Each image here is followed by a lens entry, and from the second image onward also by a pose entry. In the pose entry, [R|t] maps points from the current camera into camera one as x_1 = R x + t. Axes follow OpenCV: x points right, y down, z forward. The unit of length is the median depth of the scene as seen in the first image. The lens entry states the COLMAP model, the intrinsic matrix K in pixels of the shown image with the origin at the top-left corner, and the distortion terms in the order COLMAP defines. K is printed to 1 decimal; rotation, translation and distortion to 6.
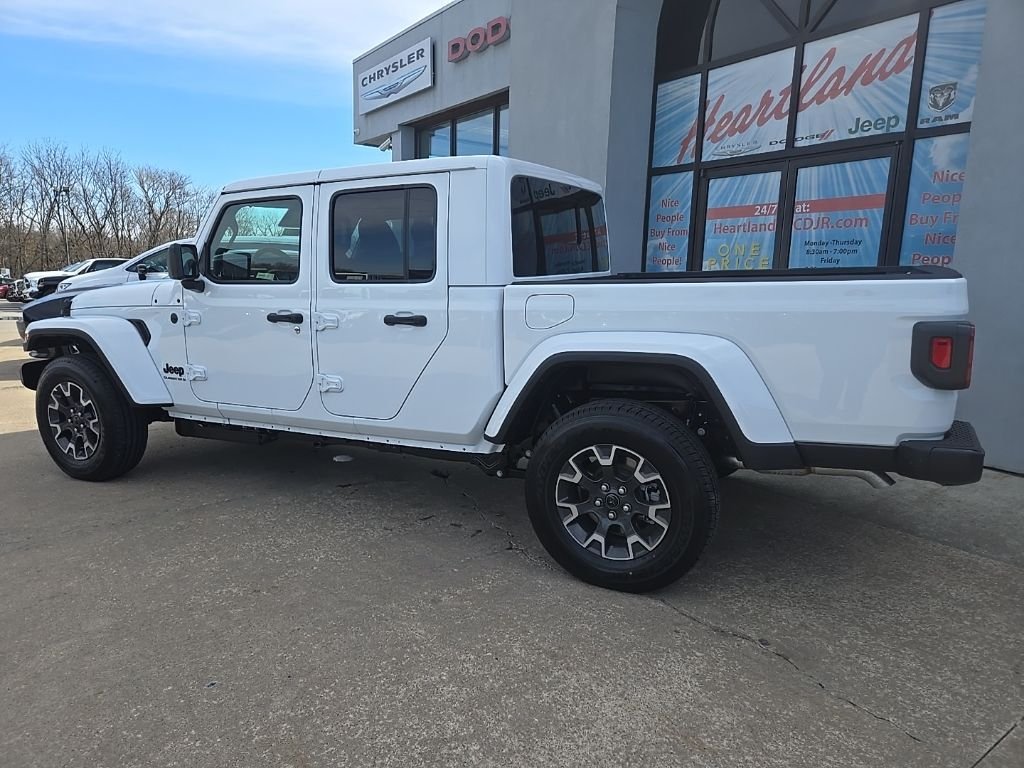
lens RADIAL K [[681.3, 0, 509.8], [0, 681.3, 387.9], [0, 0, 1]] dist [0.065027, -0.051757]
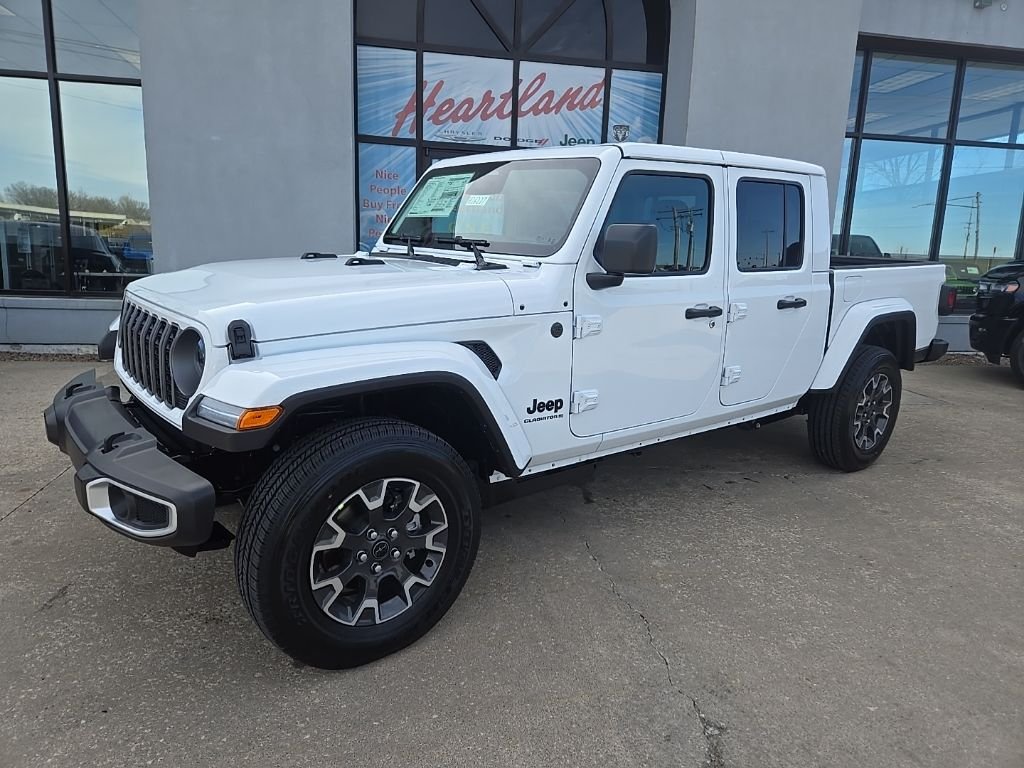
lens RADIAL K [[681.8, 0, 510.6], [0, 681.8, 388.7], [0, 0, 1]] dist [0.064911, -0.049290]
pose [[0.422534, -0.178338, 0.888629, -0.826480], [0.125840, 0.982498, 0.137341, -0.104985], [-0.897569, 0.053794, 0.437581, 0.554114]]
